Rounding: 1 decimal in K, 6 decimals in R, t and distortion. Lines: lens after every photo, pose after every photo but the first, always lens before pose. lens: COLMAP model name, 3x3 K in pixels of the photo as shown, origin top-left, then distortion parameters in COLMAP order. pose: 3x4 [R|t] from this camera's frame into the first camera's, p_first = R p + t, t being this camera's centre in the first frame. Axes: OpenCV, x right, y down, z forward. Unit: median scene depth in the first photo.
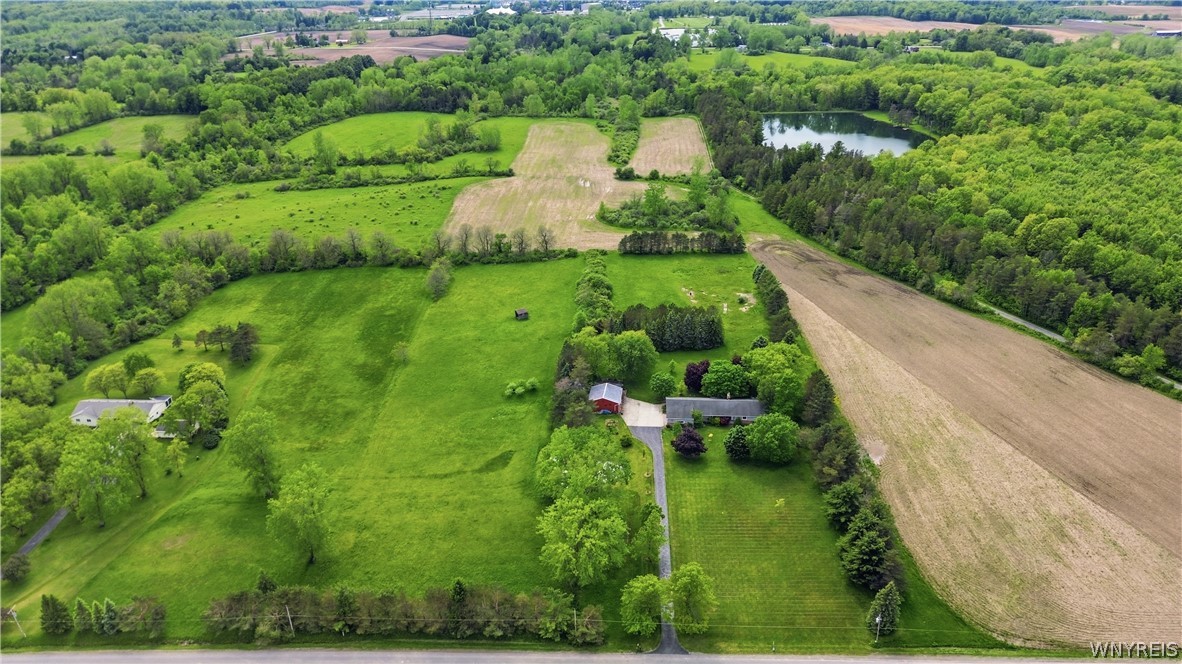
lens RADIAL K [[835.5, 0, 591.0], [0, 835.5, 332.0], [0, 0, 1]] dist [0.062136, -0.062514]
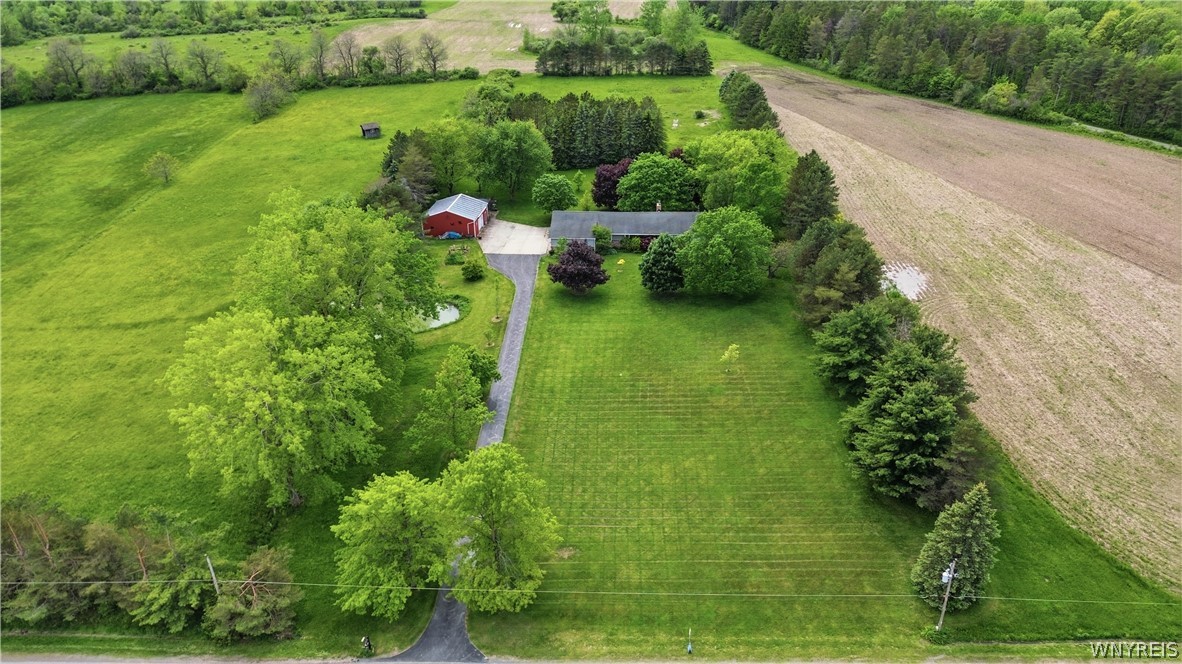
lens RADIAL K [[835.5, 0, 591.0], [0, 835.5, 332.0], [0, 0, 1]] dist [0.062136, -0.062514]
pose [[0.999964, -0.000794, 0.008458, 0.125033], [0.000383, 0.998822, 0.048531, 0.153290], [-0.008486, -0.048526, 0.998786, 0.452323]]
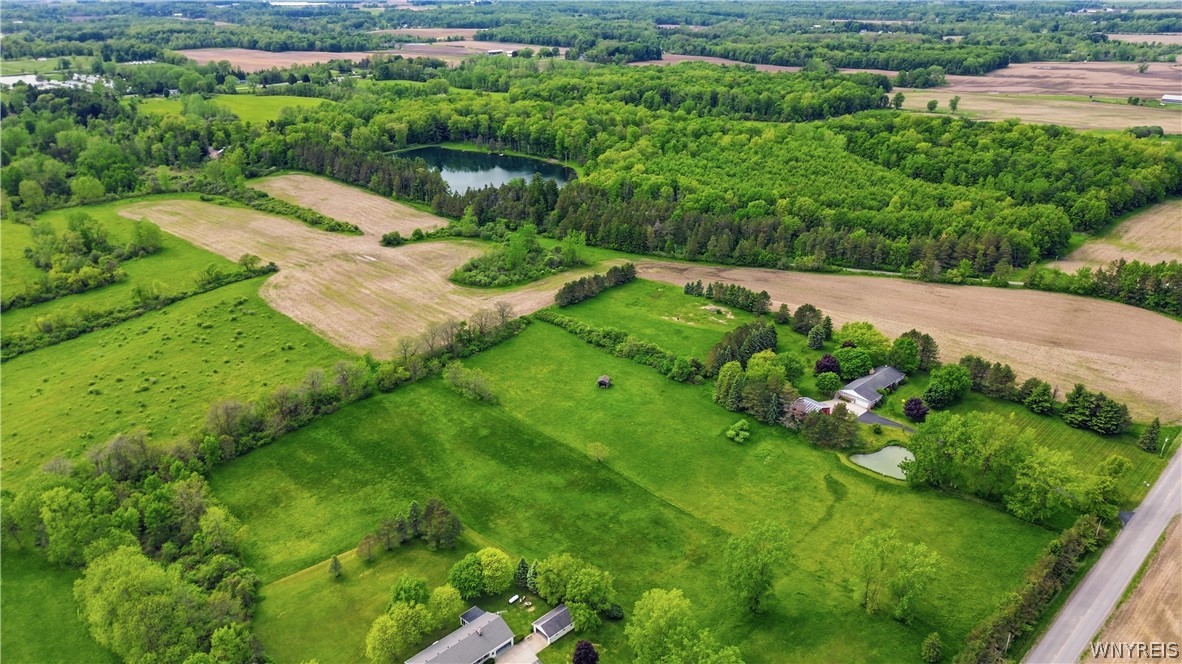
lens RADIAL K [[835.5, 0, 591.0], [0, 835.5, 332.0], [0, 0, 1]] dist [0.062136, -0.062514]
pose [[0.672669, -0.285881, 0.682488, -1.097312], [0.300568, 0.948395, 0.101020, -0.266760], [-0.676148, 0.137181, 0.723882, 0.396735]]
